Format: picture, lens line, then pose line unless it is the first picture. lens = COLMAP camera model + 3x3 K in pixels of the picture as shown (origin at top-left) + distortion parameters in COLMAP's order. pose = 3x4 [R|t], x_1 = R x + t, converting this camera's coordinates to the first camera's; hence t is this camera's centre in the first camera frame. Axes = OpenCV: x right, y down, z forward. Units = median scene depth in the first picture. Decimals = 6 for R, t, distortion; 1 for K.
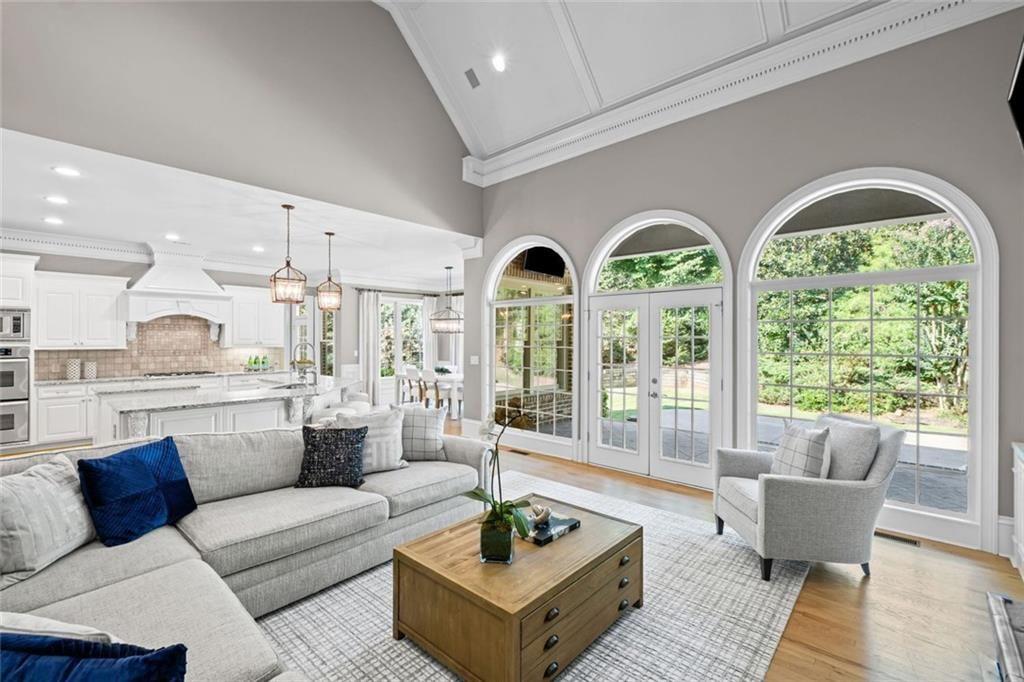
lens RADIAL K [[451.5, 0, 511.5], [0, 451.5, 339.1], [0, 0, 1]] dist [0.000319, 0.000014]
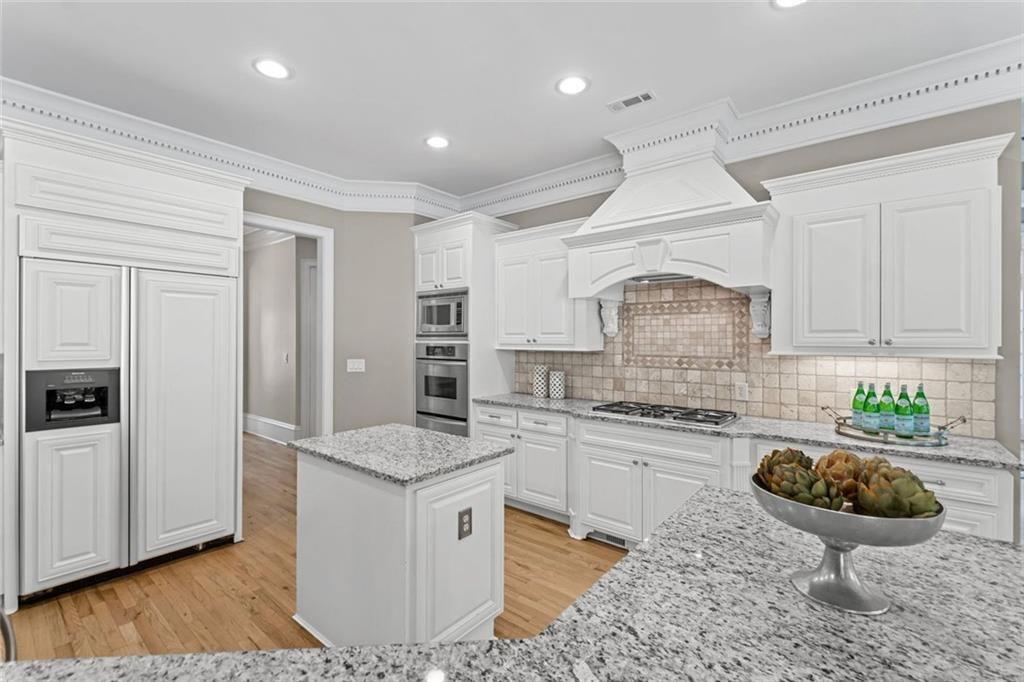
lens RADIAL K [[451.5, 0, 510.5], [0, 451.5, 340.0], [0, 0, 1]] dist [0.000319, 0.000014]
pose [[0.045977, -0.002217, -0.998940, -0.299562], [-0.003985, 0.999989, -0.002403, 0.009277], [0.998935, 0.004091, 0.045968, 0.823143]]
